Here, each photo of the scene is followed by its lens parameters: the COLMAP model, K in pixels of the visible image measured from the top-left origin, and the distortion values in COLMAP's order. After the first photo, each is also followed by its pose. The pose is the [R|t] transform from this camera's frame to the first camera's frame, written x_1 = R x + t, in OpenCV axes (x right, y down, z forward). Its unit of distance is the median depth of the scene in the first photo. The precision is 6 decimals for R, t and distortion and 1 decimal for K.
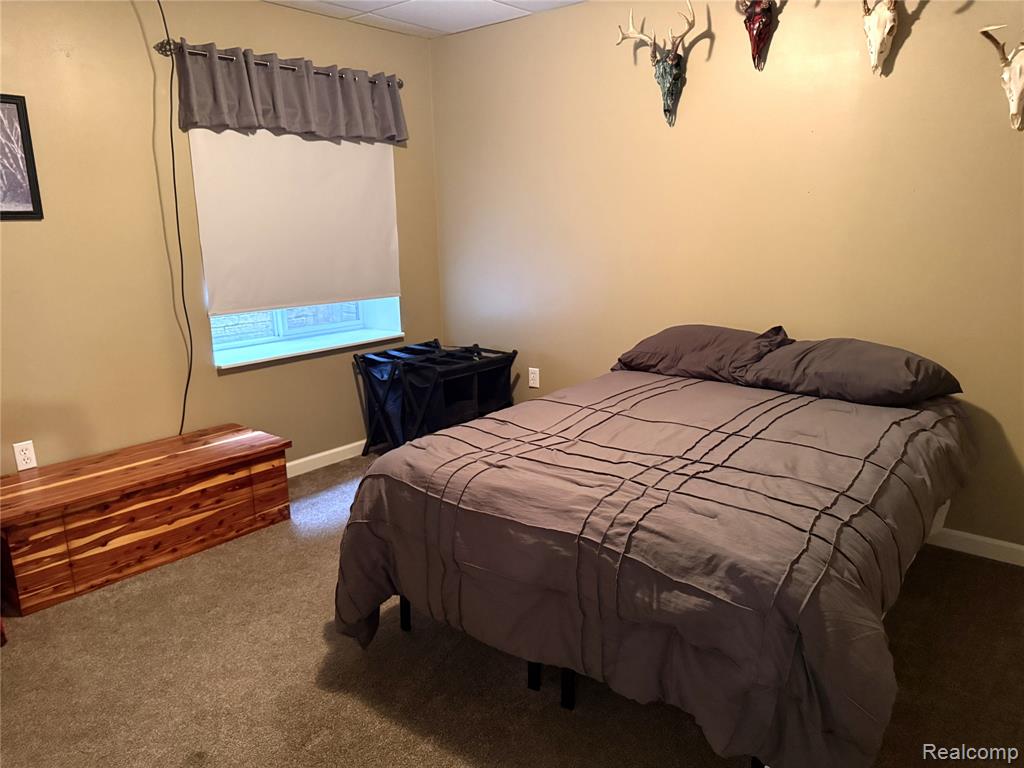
lens RADIAL K [[710.9, 0, 520.2], [0, 710.9, 380.3], [0, 0, 1]] dist [0.026164, -0.039566]
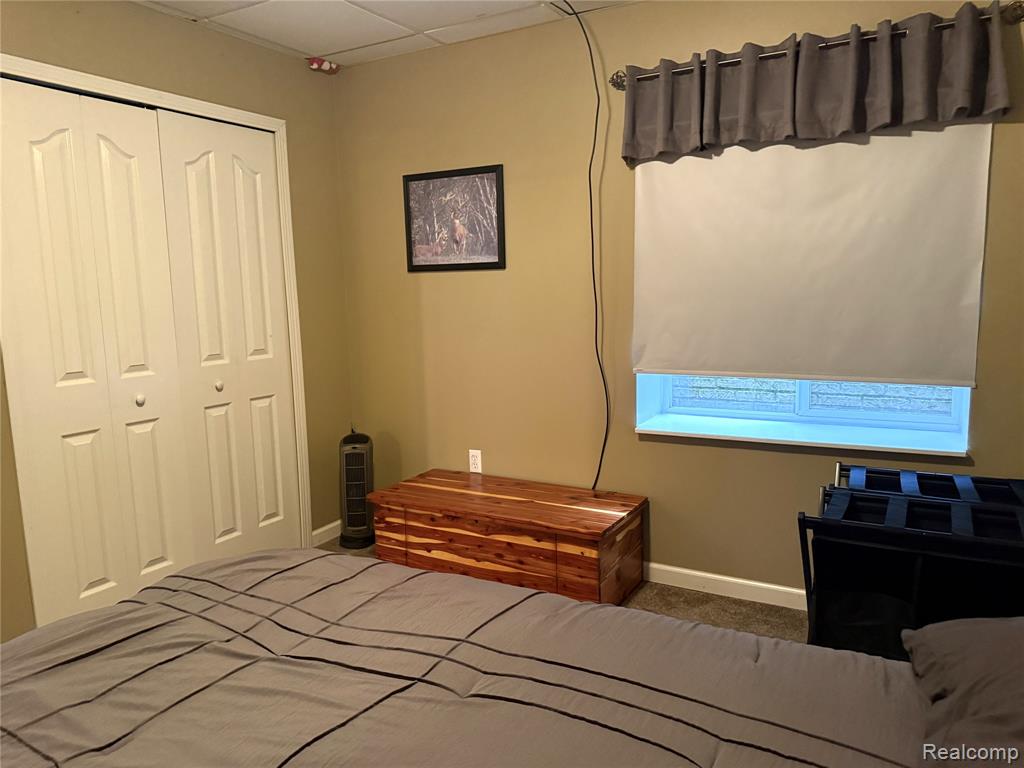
lens RADIAL K [[710.9, 0, 515.0], [0, 710.9, 389.5], [0, 0, 1]] dist [0.026164, -0.039566]
pose [[0.176494, 0.151883, -0.972513, 0.457388], [-0.190810, 0.974560, 0.117574, -0.162459], [0.965630, 0.164814, 0.200985, 0.764704]]
